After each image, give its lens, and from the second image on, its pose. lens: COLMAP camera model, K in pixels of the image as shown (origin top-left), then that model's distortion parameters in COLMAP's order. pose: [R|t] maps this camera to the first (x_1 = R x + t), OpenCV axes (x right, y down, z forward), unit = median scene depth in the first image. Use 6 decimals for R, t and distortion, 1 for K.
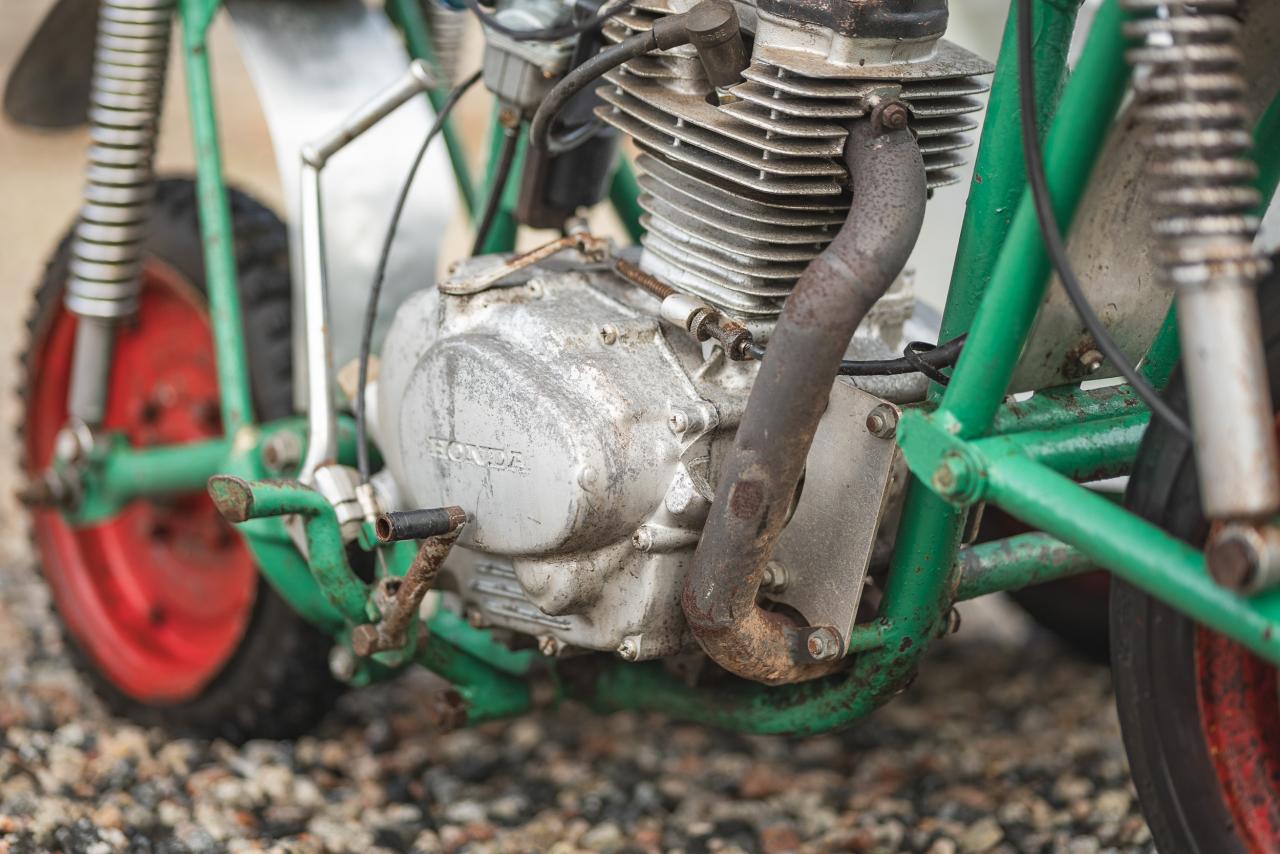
lens RADIAL K [[3118.1, 0, 639.5], [0, 3118.1, 424.5], [0, 0, 1]] dist [0.050167, 0.000000]
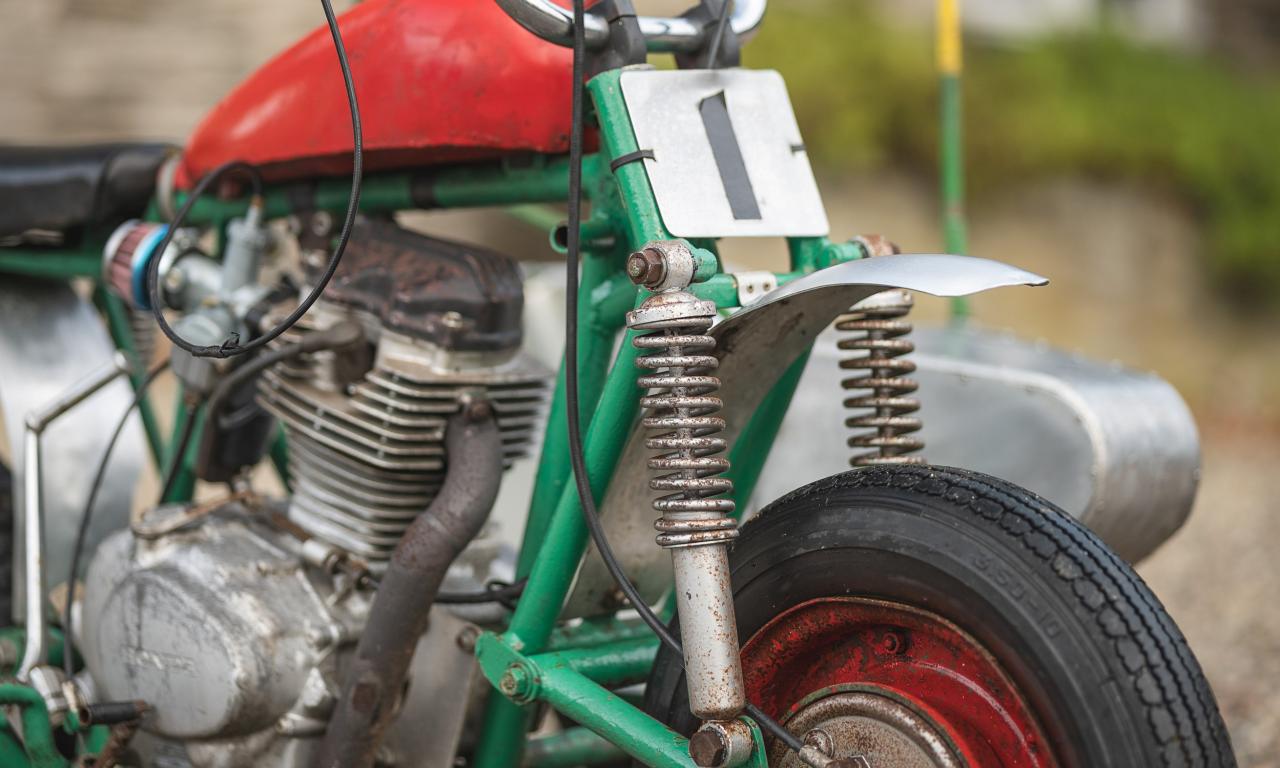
lens RADIAL K [[3239.3, 0, 638.7], [0, 3239.3, 394.8], [0, 0, 1]] dist [0.055207, 0.000000]
pose [[0.995543, 0.022865, 0.091491, 0.021341], [-0.016389, 0.997348, -0.070909, -0.008187], [-0.092870, 0.069093, 0.993278, -0.376735]]
